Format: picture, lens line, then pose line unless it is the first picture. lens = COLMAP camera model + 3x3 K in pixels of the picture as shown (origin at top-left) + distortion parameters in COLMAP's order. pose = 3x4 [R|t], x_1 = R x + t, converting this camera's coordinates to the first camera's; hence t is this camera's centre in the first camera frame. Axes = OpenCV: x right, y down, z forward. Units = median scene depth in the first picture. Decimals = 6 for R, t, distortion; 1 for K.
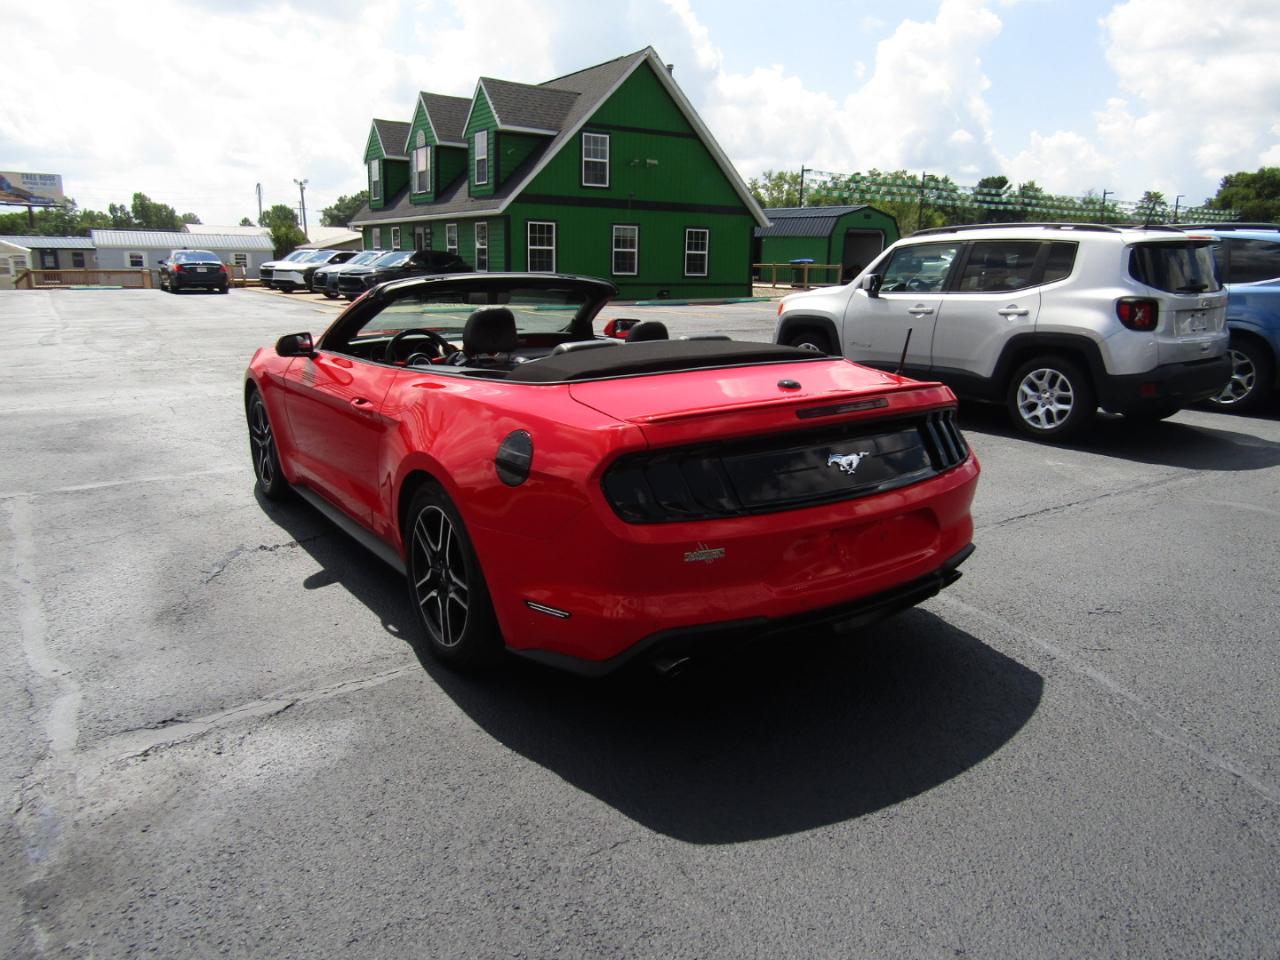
lens RADIAL K [[899.9, 0, 639.6], [0, 899.9, 485.9], [0, 0, 1]] dist [-0.006300, -0.004560]
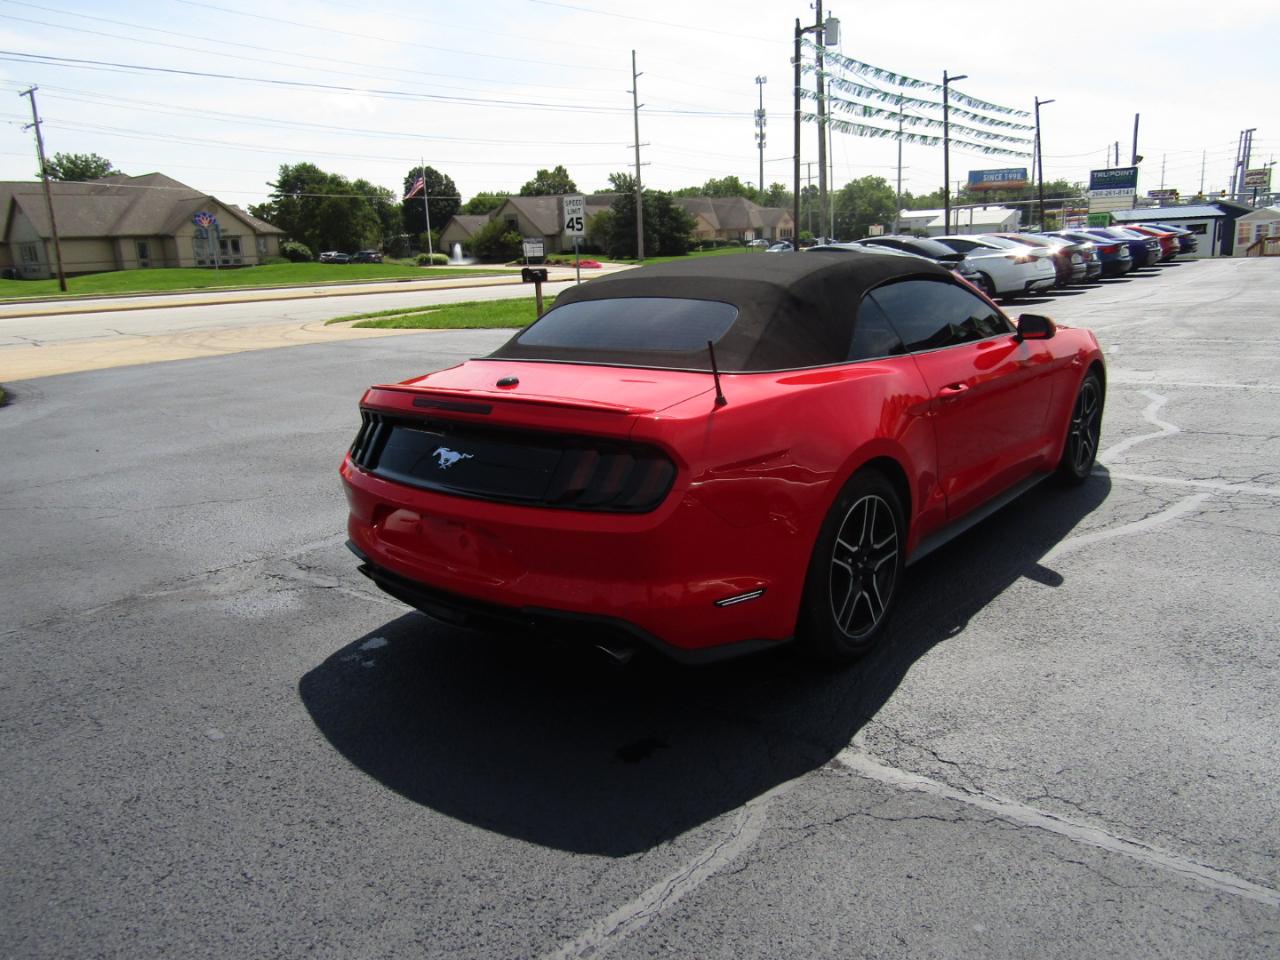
lens RADIAL K [[899.9, 0, 639.5], [0, 899.9, 478.8], [0, 0, 1]] dist [-0.006300, -0.004560]
pose [[0.294799, 0.210735, -0.932032, 0.116328], [-0.181483, 0.969974, 0.161911, -0.026967], [0.938167, 0.121417, 0.324192, 0.106990]]
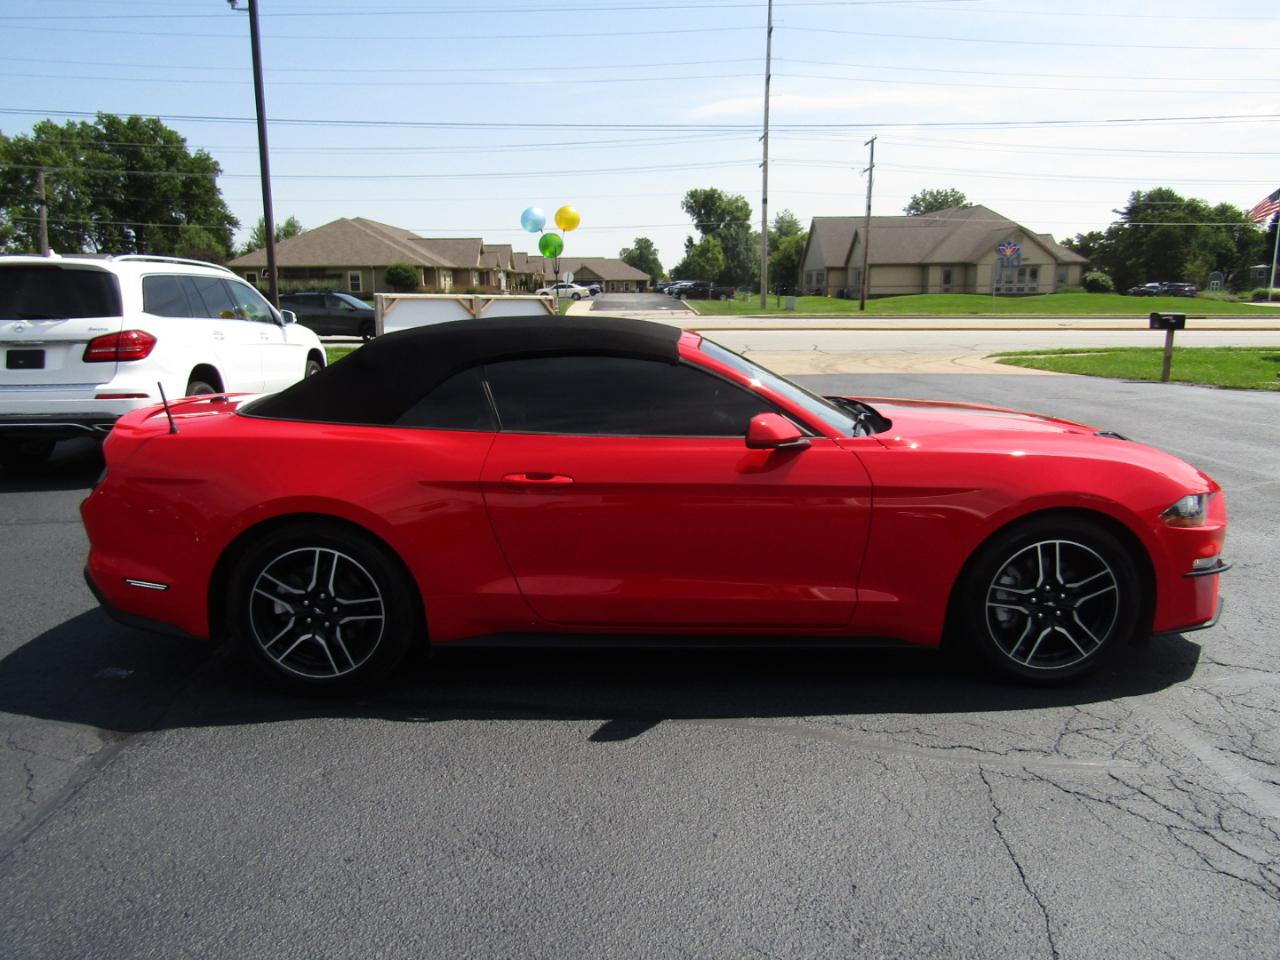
lens RADIAL K [[899.9, 0, 641.2], [0, 899.9, 469.9], [0, 0, 1]] dist [-0.006300, -0.004560]
pose [[-0.533937, 0.149290, -0.832240, 0.084791], [-0.200092, 0.934021, 0.295920, -0.062986], [0.821507, 0.324527, -0.468836, 0.249882]]
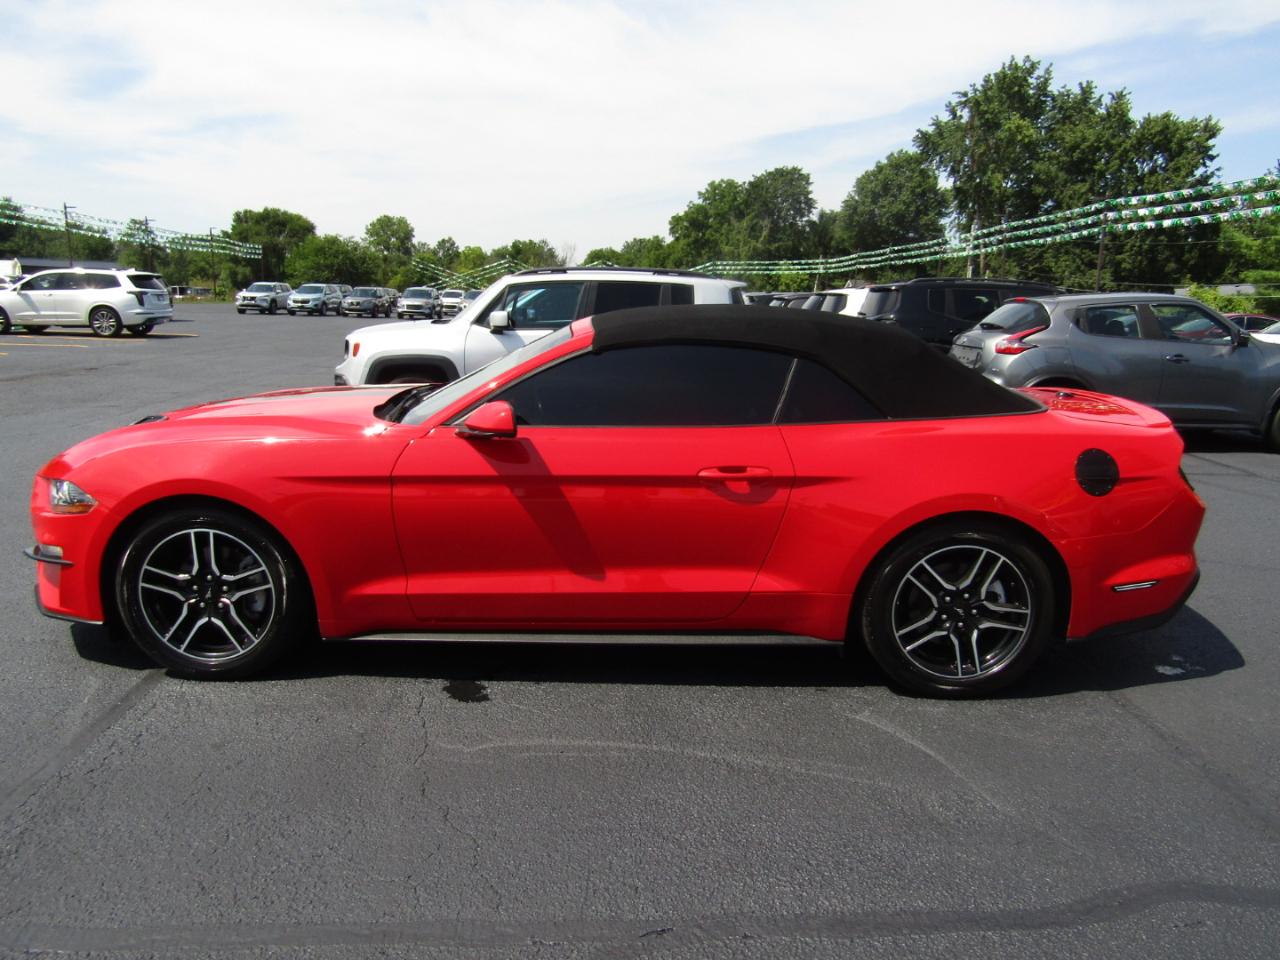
lens RADIAL K [[899.9, 0, 633.5], [0, 899.9, 479.1], [0, 0, 1]] dist [-0.006300, -0.004560]
pose [[0.530721, -0.160119, 0.832285, -0.159154], [0.188678, 0.979671, 0.068159, -0.024393], [-0.826278, 0.120861, 0.550142, 0.091211]]
